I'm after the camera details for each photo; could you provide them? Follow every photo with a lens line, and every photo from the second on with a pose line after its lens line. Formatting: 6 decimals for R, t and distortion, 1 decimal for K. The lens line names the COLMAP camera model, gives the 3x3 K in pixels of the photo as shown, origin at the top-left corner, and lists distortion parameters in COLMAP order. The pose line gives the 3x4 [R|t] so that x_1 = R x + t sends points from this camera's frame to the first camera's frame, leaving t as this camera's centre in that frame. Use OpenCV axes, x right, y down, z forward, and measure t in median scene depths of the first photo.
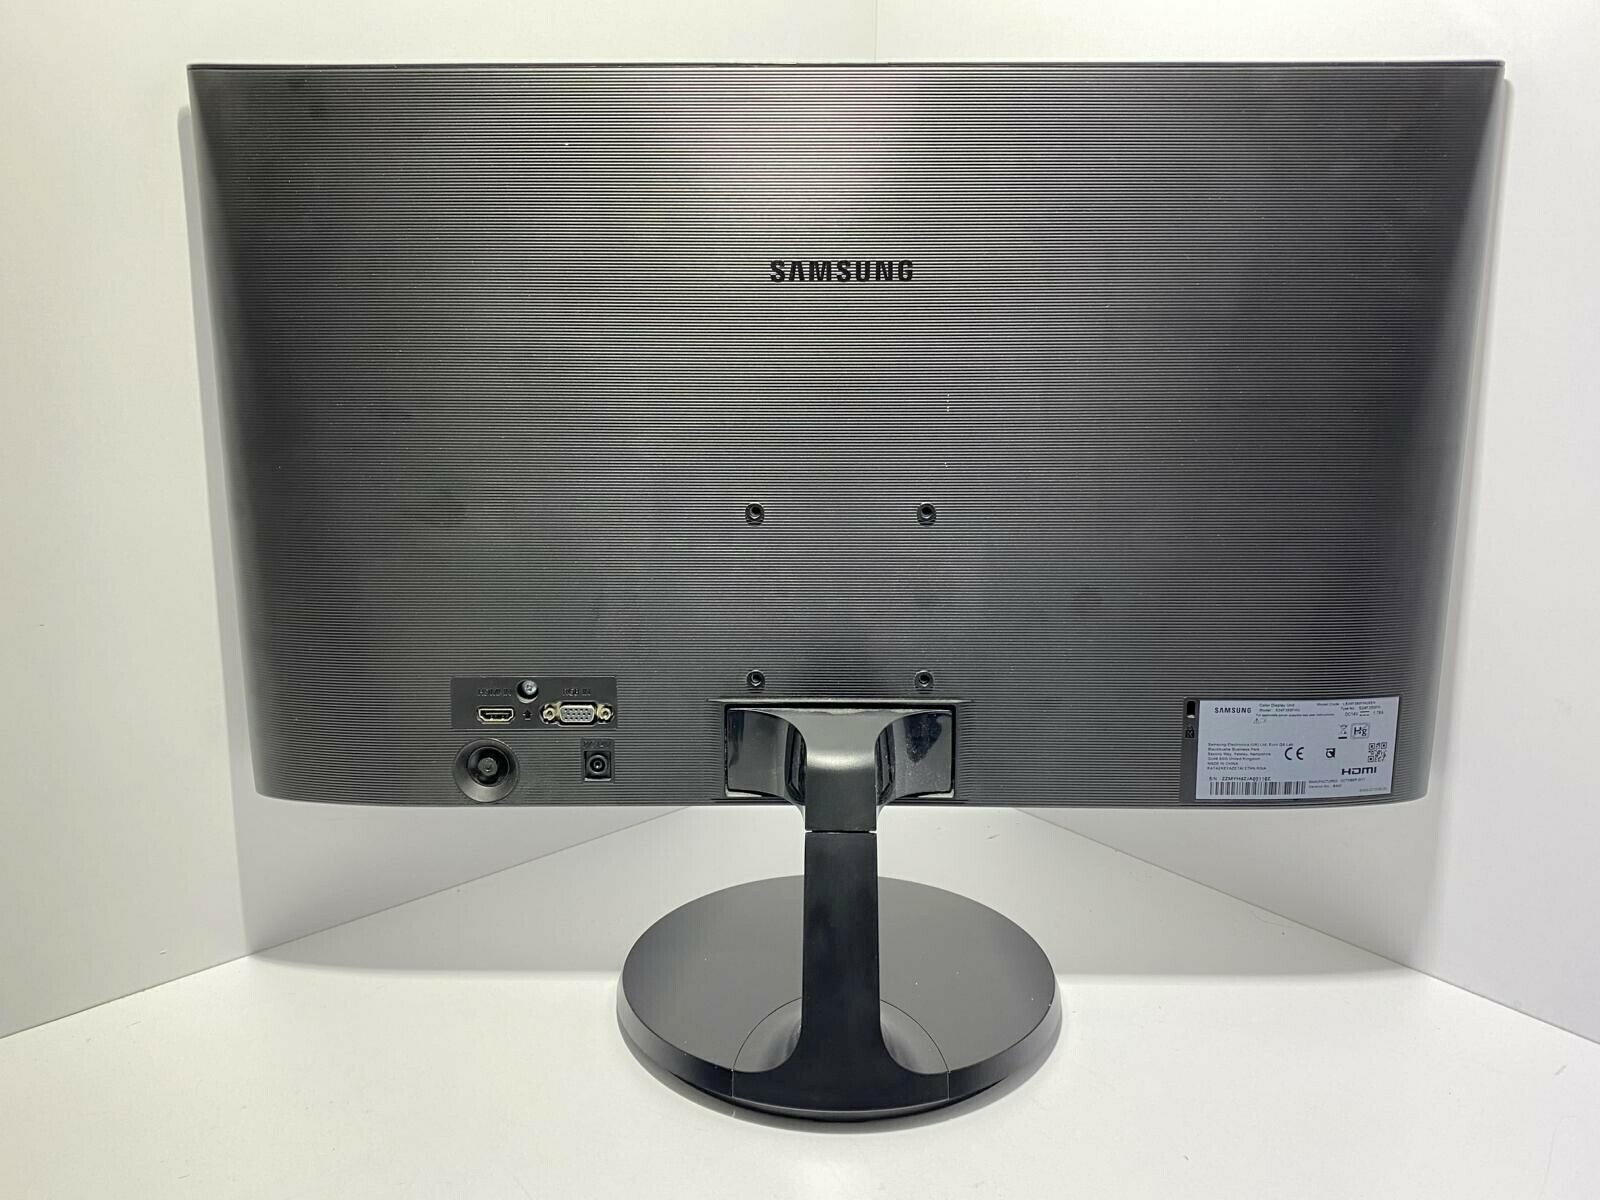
lens RADIAL K [[1340.3, 0, 803.6], [0, 1340.3, 597.4], [0, 0, 1]] dist [0.018489, -0.009507]
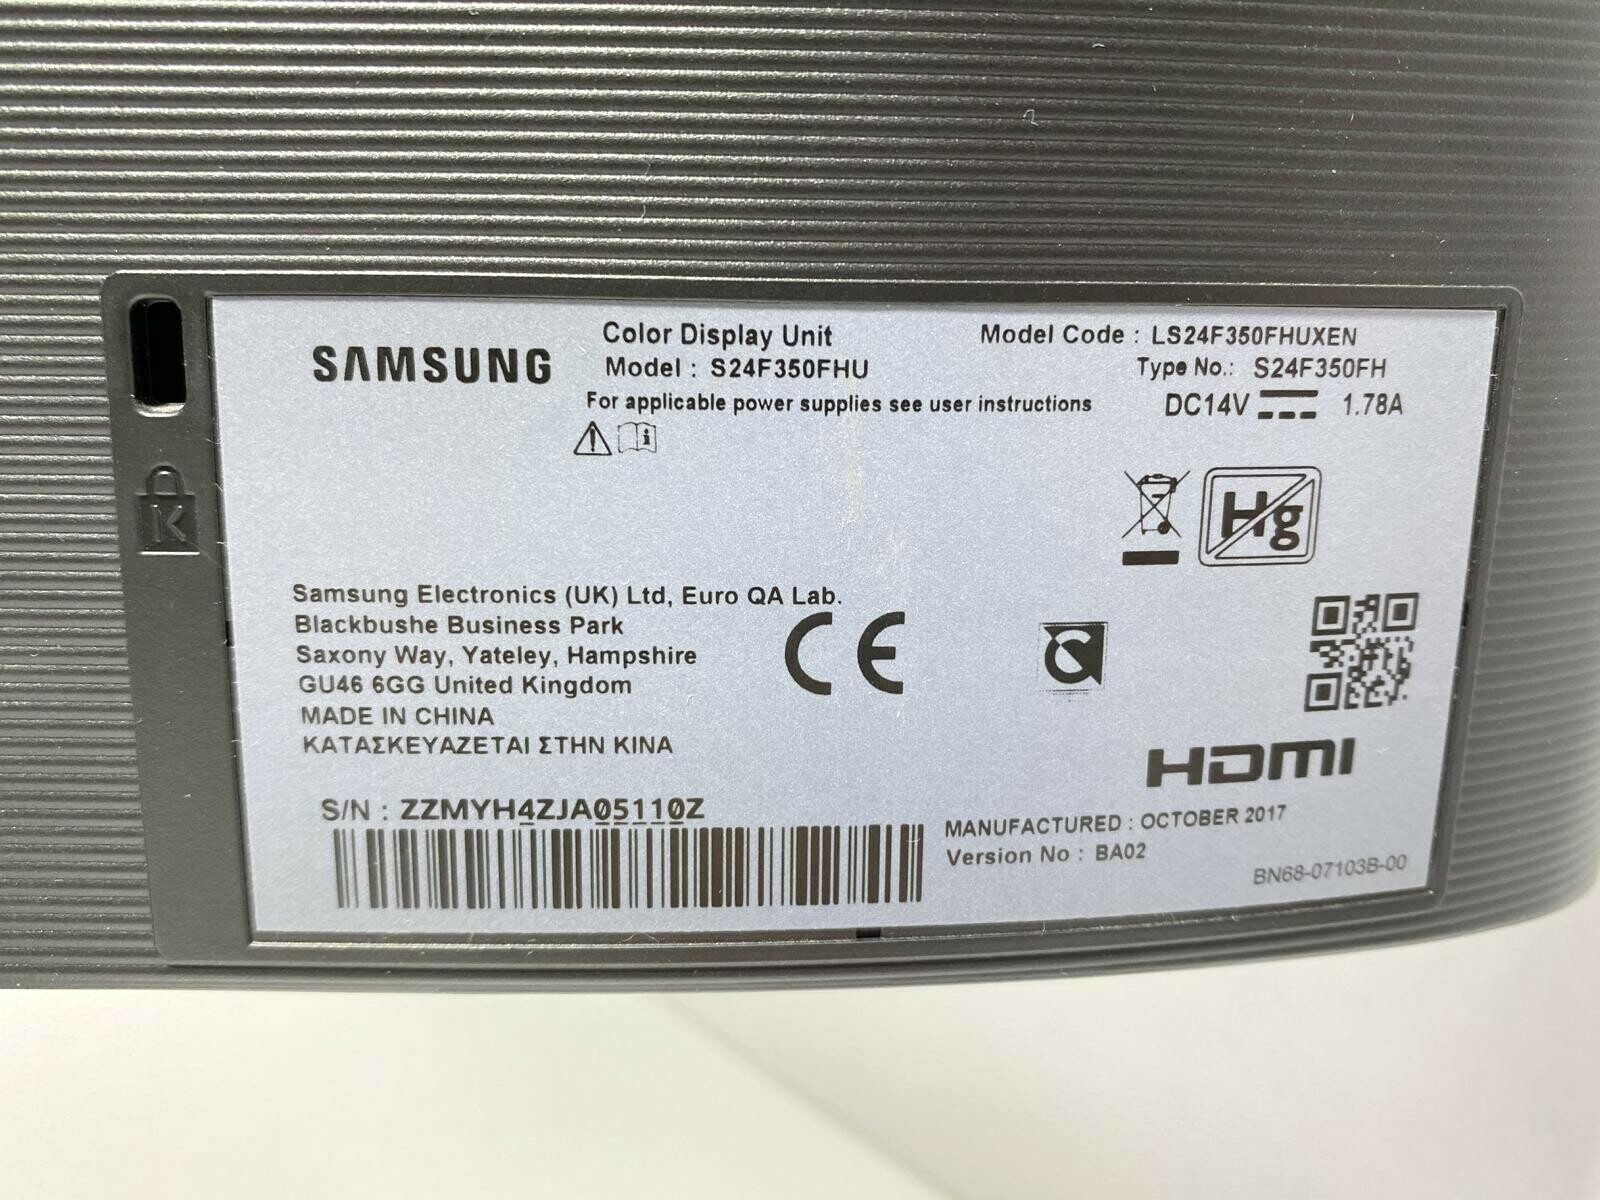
lens RADIAL K [[1340.3, 0, 796.1], [0, 1340.3, 599.3], [0, 0, 1]] dist [0.018489, -0.009507]
pose [[0.999841, 0.005796, 0.016838, 0.336849], [-0.006229, 0.999649, 0.025742, 0.099897], [-0.016683, -0.025843, 0.999527, 0.795018]]
